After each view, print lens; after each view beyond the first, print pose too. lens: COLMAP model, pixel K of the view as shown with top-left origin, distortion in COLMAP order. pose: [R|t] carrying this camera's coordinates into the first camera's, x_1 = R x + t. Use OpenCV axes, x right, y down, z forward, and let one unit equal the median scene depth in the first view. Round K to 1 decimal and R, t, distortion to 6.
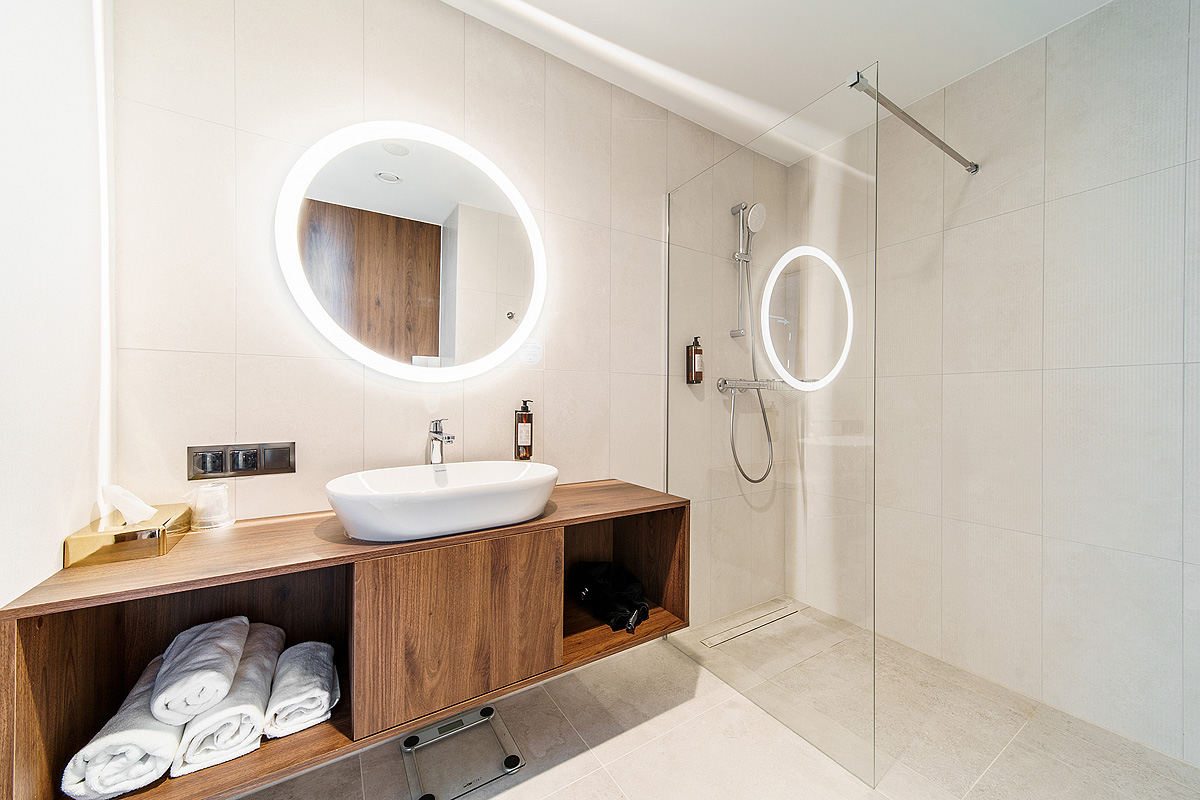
lens RADIAL K [[420.1, 0, 600.0], [0, 420.1, 400.0], [0, 0, 1]] dist [0.007652, -0.000256]
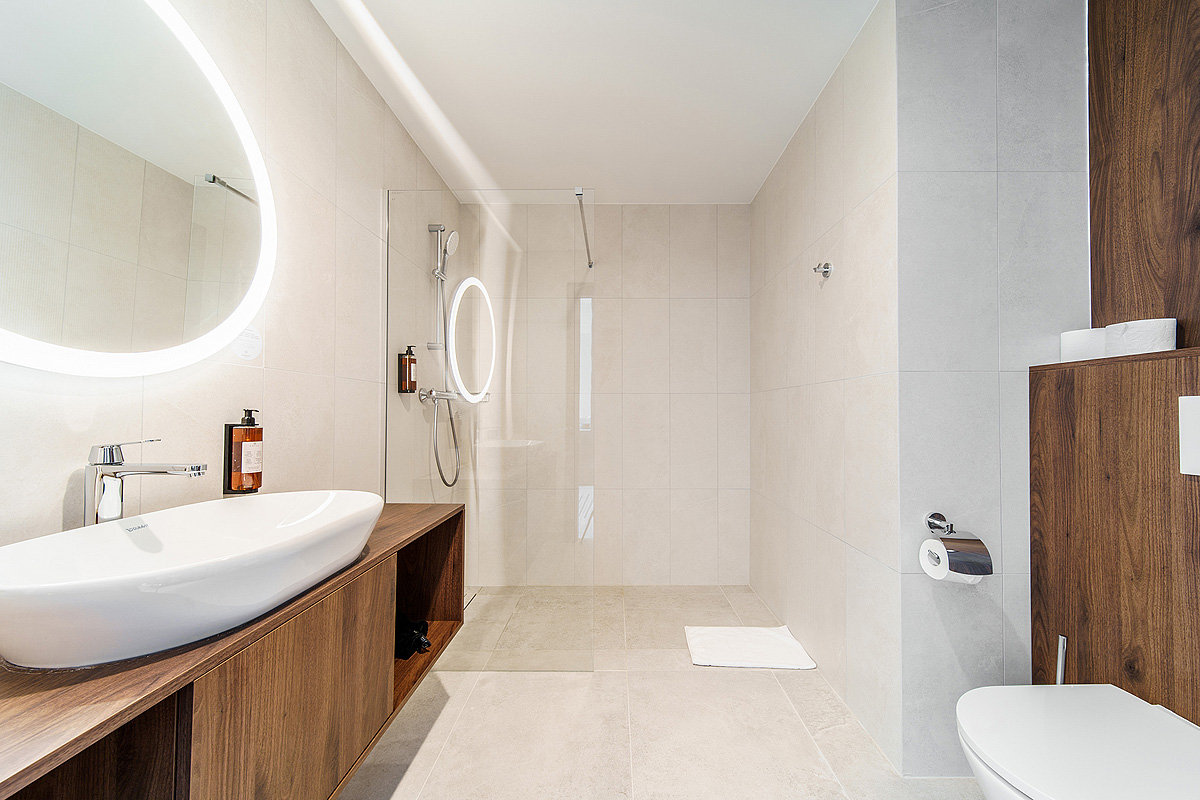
lens RADIAL K [[420.1, 0, 600.0], [0, 420.1, 400.0], [0, 0, 1]] dist [0.007652, -0.000256]
pose [[0.559990, 0.025063, 0.828120, -0.467454], [-0.007018, 0.999650, -0.025509, -0.001114], [-0.828470, 0.008473, 0.559970, 0.111656]]
